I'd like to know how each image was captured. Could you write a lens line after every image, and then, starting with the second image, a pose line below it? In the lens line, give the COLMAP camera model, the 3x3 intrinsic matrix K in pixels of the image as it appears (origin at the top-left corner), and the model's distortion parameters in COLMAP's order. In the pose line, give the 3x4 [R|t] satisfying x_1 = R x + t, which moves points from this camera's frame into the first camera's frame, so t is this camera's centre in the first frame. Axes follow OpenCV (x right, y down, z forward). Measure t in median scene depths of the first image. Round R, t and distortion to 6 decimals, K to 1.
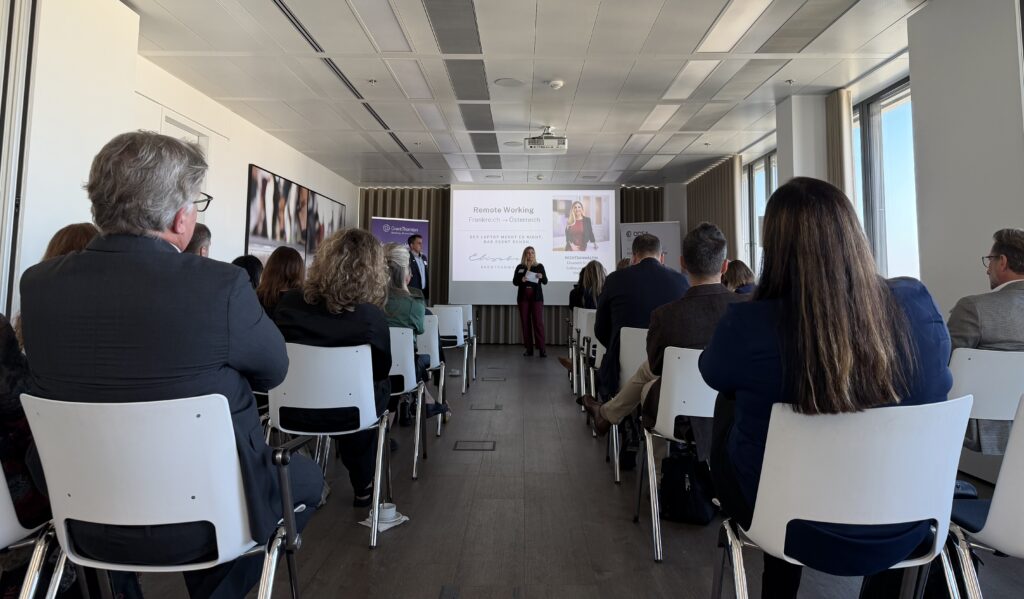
lens RADIAL K [[702.6, 0, 519.0], [0, 702.6, 221.1], [0, 0, 1]] dist [0.033555, -0.004764]
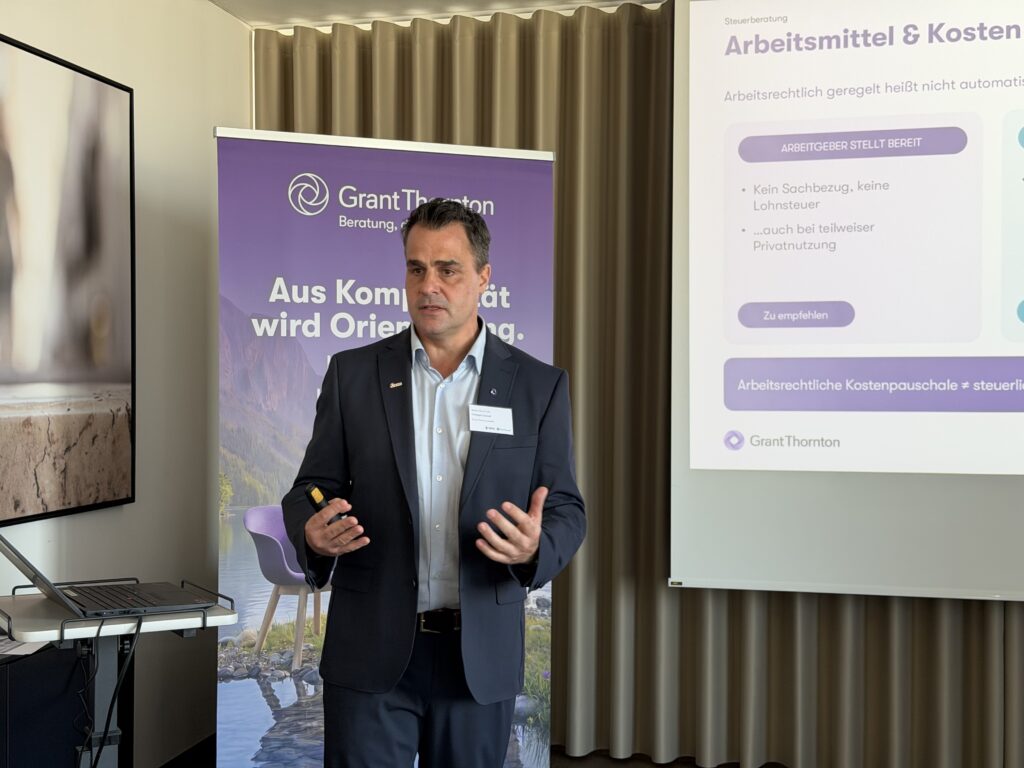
lens RADIAL K [[1423.9, 0, 508.5], [0, 1423.9, 392.8], [0, 0, 1]] dist [0.133142, 0.000000]
pose [[0.979299, -0.001378, -0.202413, -0.067101], [0.022117, 0.994718, 0.100232, 0.023354], [0.201206, -0.102634, 0.974157, 0.639506]]
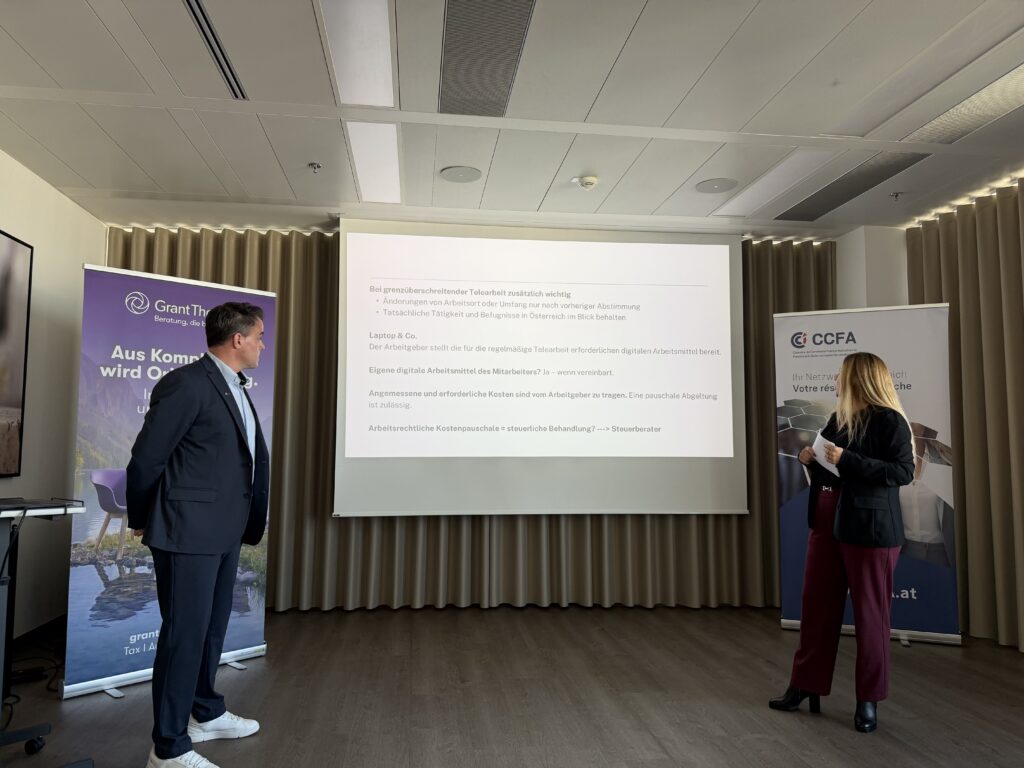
lens RADIAL K [[720.8, 0, 509.5], [0, 720.8, 388.7], [0, 0, 1]] dist [0.030460, -0.041558]
pose [[0.990650, 0.006127, 0.136292, -0.061408], [-0.007700, 0.999910, 0.011013, 0.043040], [-0.136212, -0.011960, 0.990607, 0.621840]]
